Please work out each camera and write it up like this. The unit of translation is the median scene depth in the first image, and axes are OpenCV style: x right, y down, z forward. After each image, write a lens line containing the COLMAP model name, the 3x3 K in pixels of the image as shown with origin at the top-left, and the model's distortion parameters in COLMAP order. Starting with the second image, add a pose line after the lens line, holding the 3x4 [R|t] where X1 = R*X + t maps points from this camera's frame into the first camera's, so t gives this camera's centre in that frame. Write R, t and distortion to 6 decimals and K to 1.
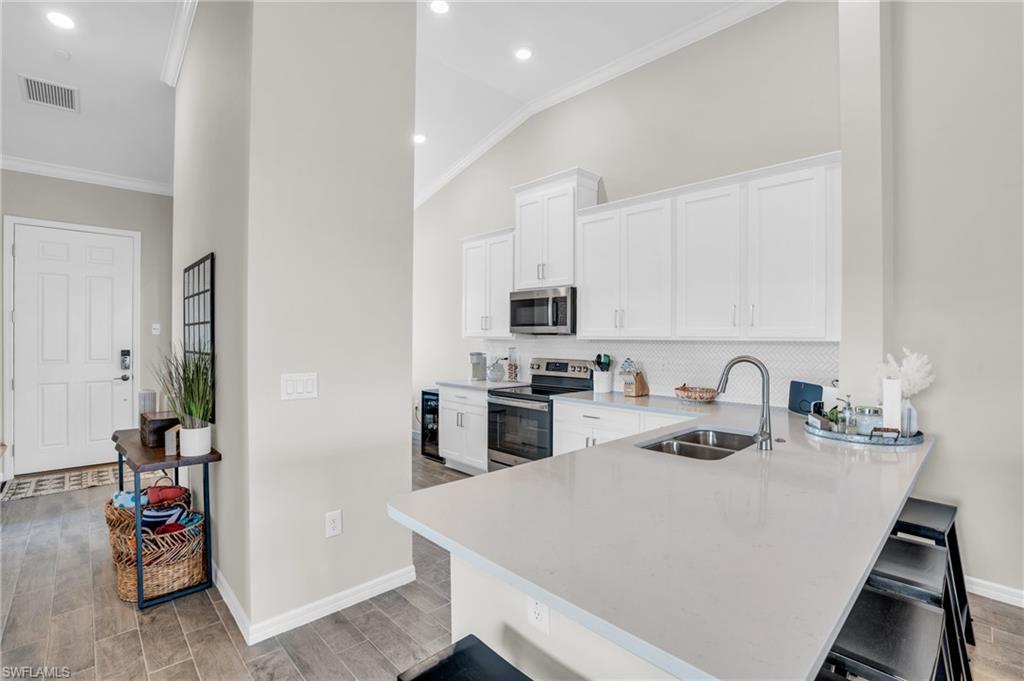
lens RADIAL K [[467.0, 0, 534.6], [0, 467.0, 338.5], [0, 0, 1]] dist [-0.022300, 0.000391]
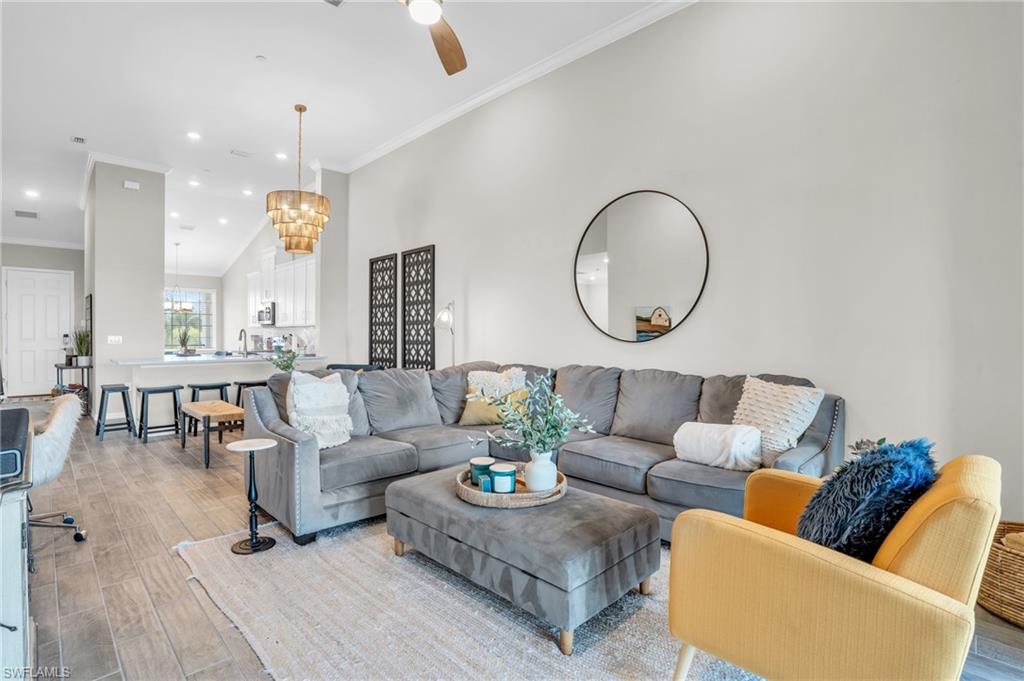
lens RADIAL K [[505.2, 0, 511.6], [0, 505.2, 327.9], [0, 0, 1]] dist [-0.003687, 0.000082]
pose [[0.999595, -0.009285, -0.026912, 1.151557], [0.009247, 0.999956, -0.001553, 0.023176], [0.026926, 0.001303, 0.999637, -1.182115]]
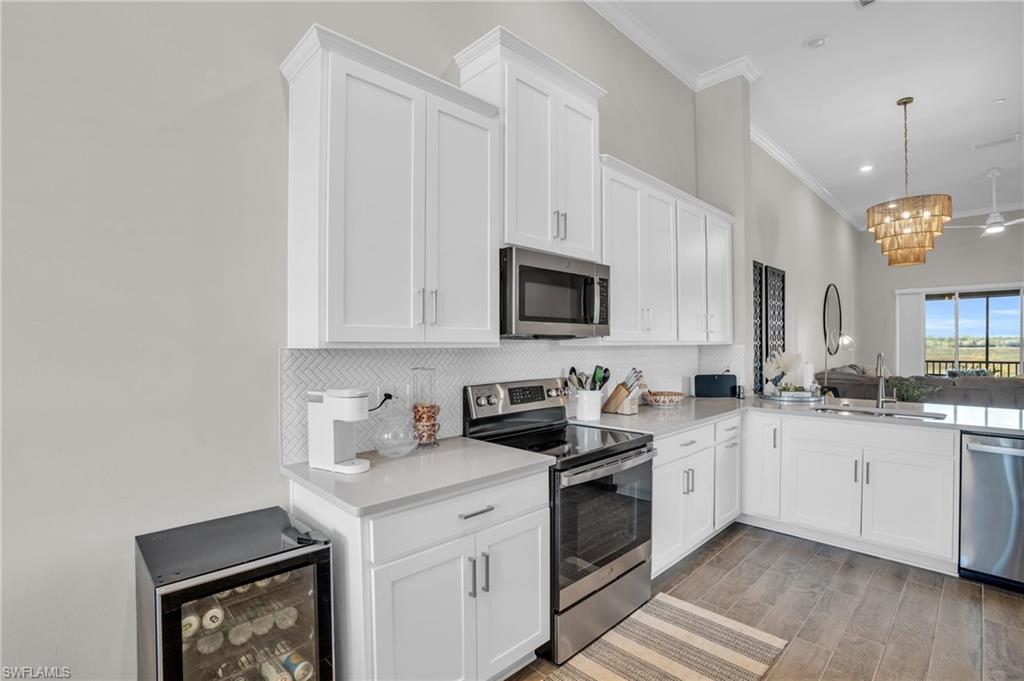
lens RADIAL K [[486.4, 0, 516.4], [0, 486.4, 346.0], [0, 0, 1]] dist [-0.045392, 0.001069]
pose [[0.014136, -0.015764, 0.999776, -0.567402], [-0.000286, 0.999876, 0.015770, -0.007896], [-0.999900, -0.000509, 0.014130, 1.042356]]
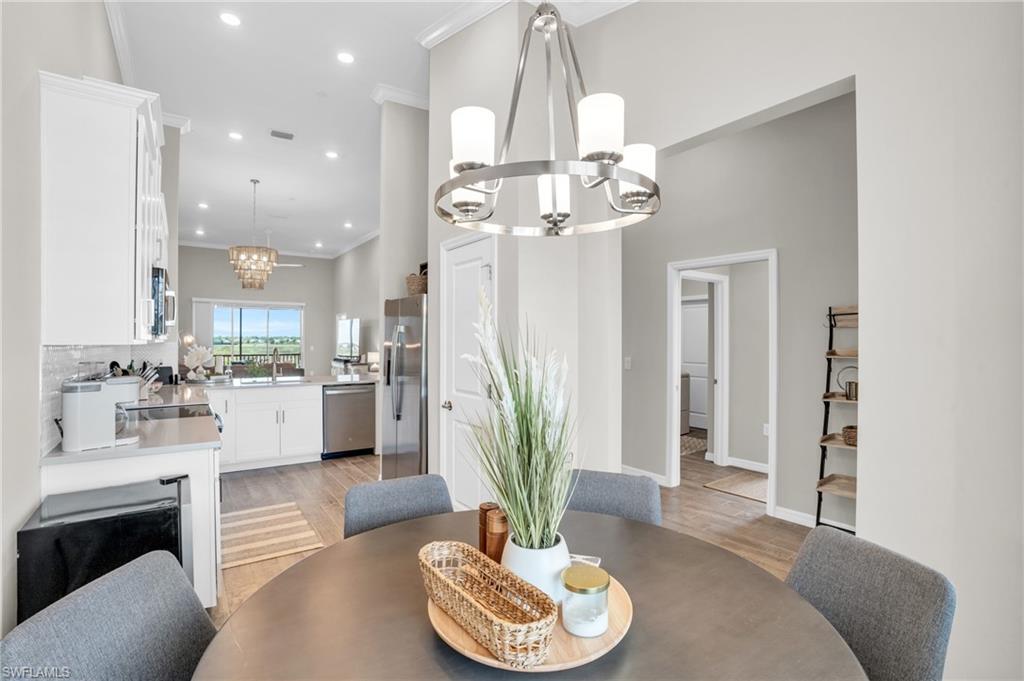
lens RADIAL K [[486.4, 0, 516.4], [0, 486.4, 346.0], [0, 0, 1]] dist [-0.045392, 0.001069]
pose [[-0.984009, -0.013445, 0.177609, -0.670293], [-0.011847, 0.999879, 0.010055, -0.009370], [-0.177722, 0.007790, -0.984050, 1.649461]]
